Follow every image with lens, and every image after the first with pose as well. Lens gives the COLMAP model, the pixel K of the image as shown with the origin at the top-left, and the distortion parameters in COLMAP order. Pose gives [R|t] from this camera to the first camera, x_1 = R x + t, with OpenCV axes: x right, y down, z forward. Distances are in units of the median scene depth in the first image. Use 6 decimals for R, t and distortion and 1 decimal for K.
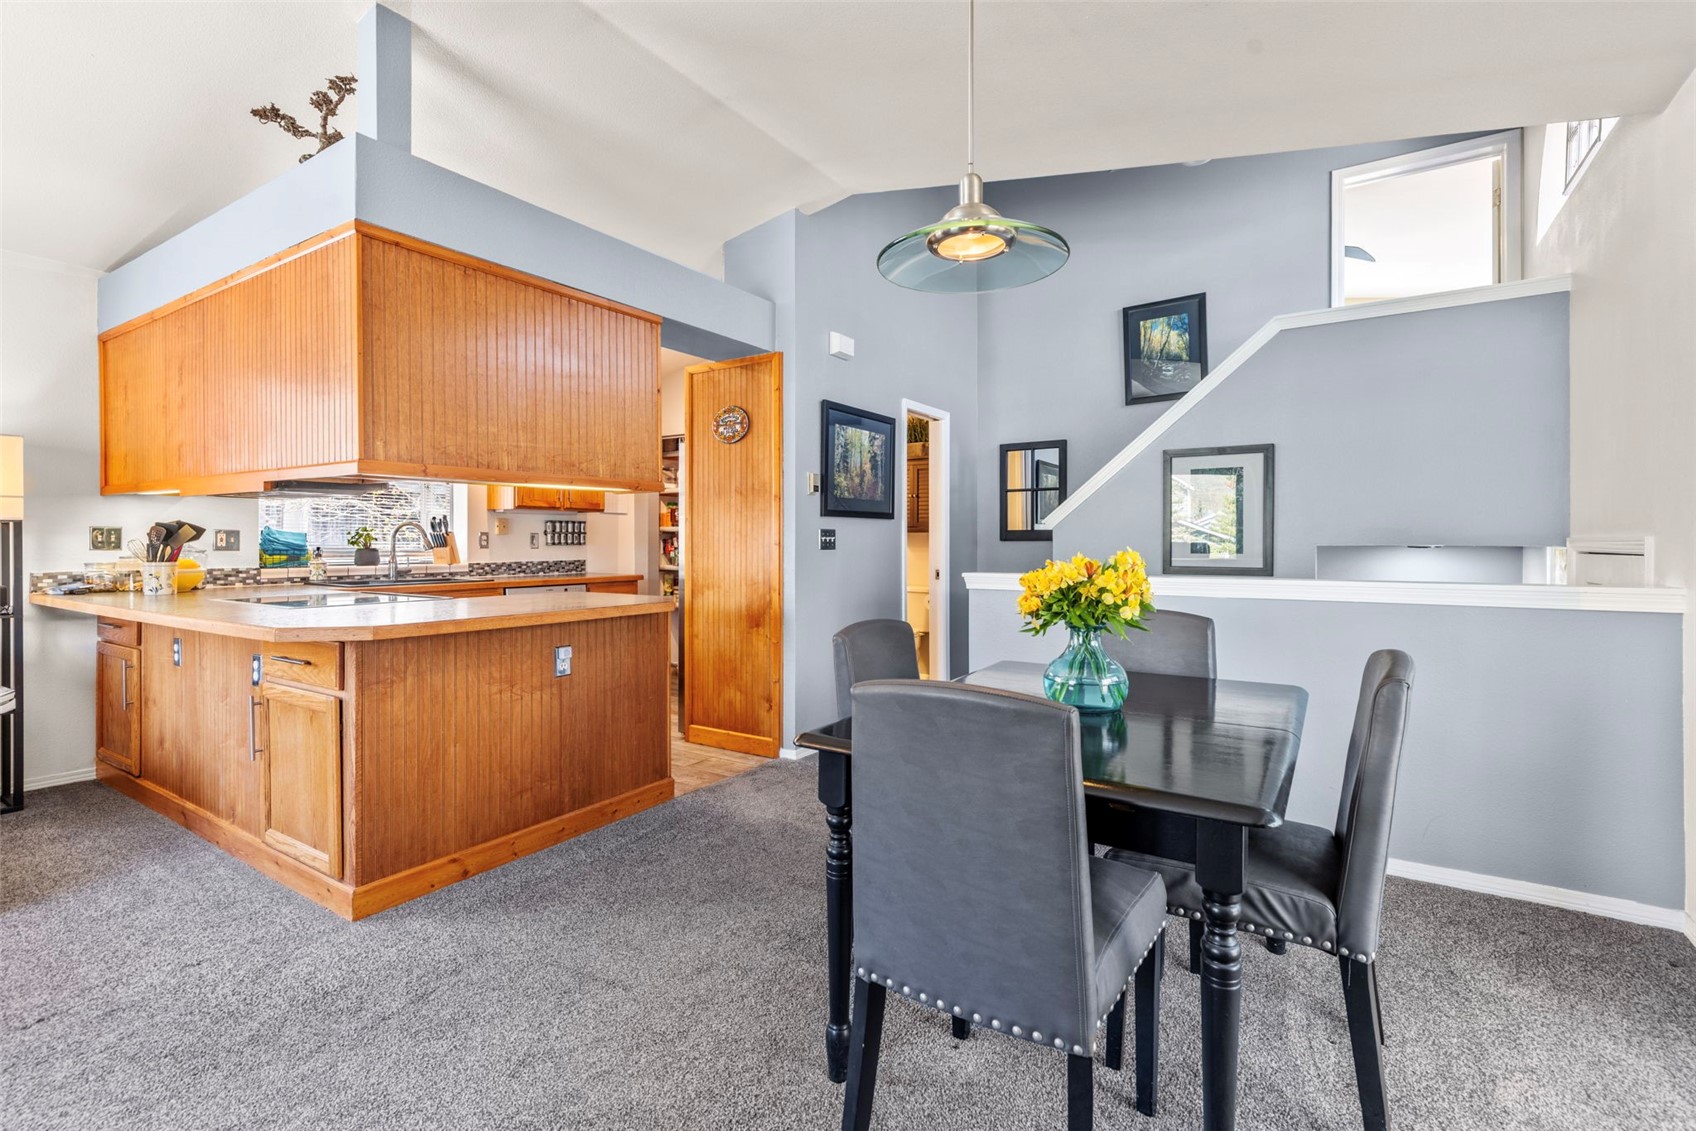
lens RADIAL K [[765.4, 0, 849.5], [0, 765.4, 542.9], [0, 0, 1]] dist [0.002538, 0.000214]
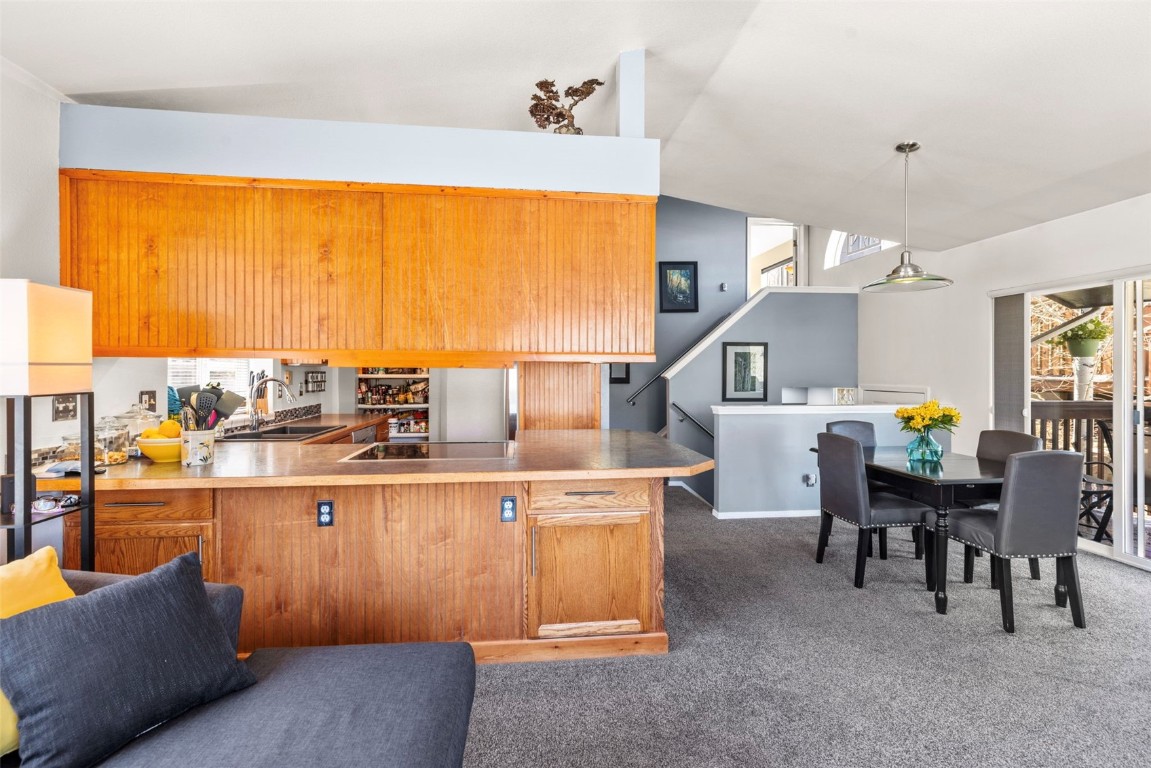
lens RADIAL K [[517.1, 0, 574.5], [0, 517.1, 374.5], [0, 0, 1]] dist [0.003559, 0.000191]
pose [[0.777418, -0.001729, 0.628982, -0.837926], [-0.000493, 0.999994, 0.003359, -0.040909], [-0.628984, -0.002922, 0.777413, 0.179523]]
